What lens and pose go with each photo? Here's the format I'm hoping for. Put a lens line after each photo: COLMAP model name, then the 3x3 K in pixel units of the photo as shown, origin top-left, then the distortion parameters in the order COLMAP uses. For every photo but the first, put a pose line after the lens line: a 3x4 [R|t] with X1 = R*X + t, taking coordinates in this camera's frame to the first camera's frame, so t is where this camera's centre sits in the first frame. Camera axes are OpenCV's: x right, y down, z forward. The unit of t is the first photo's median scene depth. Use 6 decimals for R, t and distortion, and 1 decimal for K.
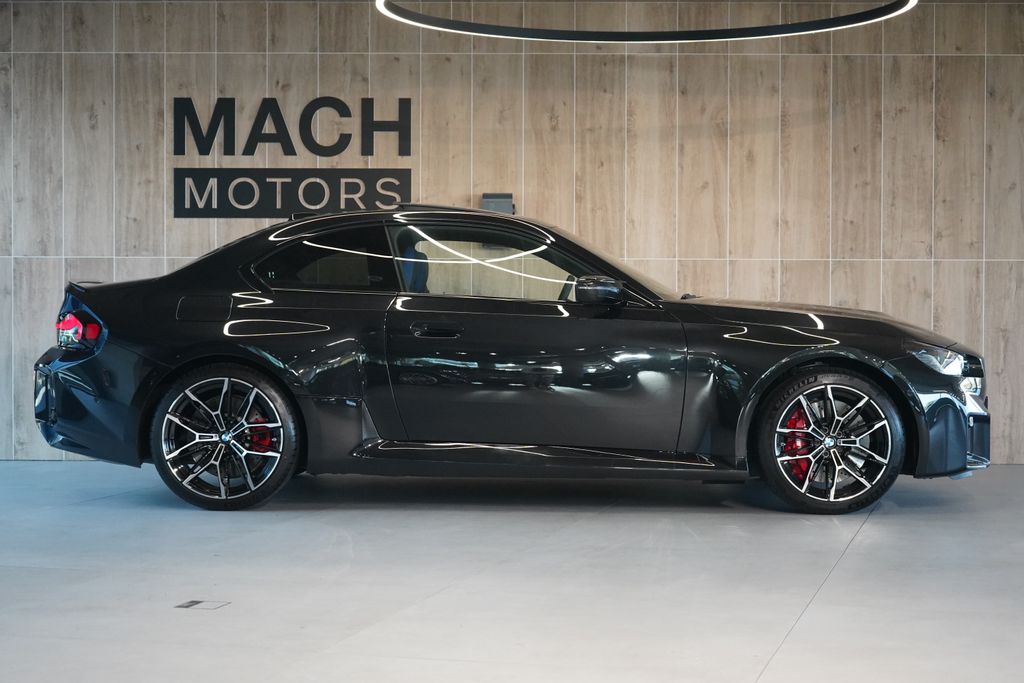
lens RADIAL K [[1856.7, 0, 514.9], [0, 1856.7, 337.2], [0, 0, 1]] dist [-0.000750, 0.000000]
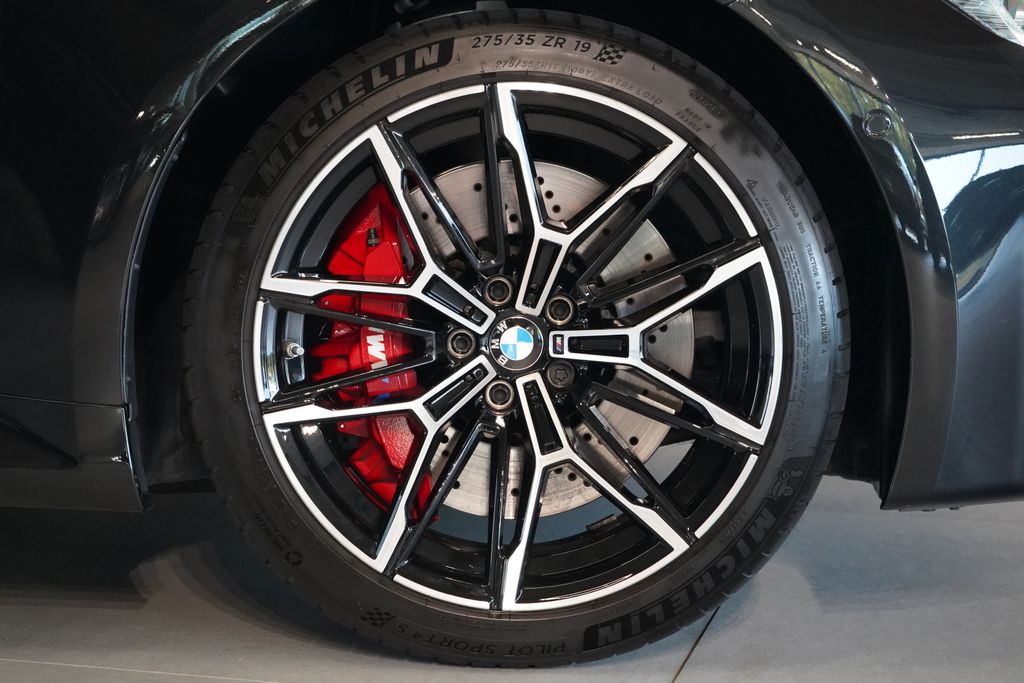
lens RADIAL K [[1859.1, 0, 508.5], [0, 1859.1, 338.7], [0, 0, 1]] dist [0.065004, 0.000000]
pose [[0.999727, 0.015834, 0.017168, 0.160649], [-0.016682, 0.998587, 0.050462, 0.043328], [-0.016345, -0.050735, 0.998578, 0.754165]]
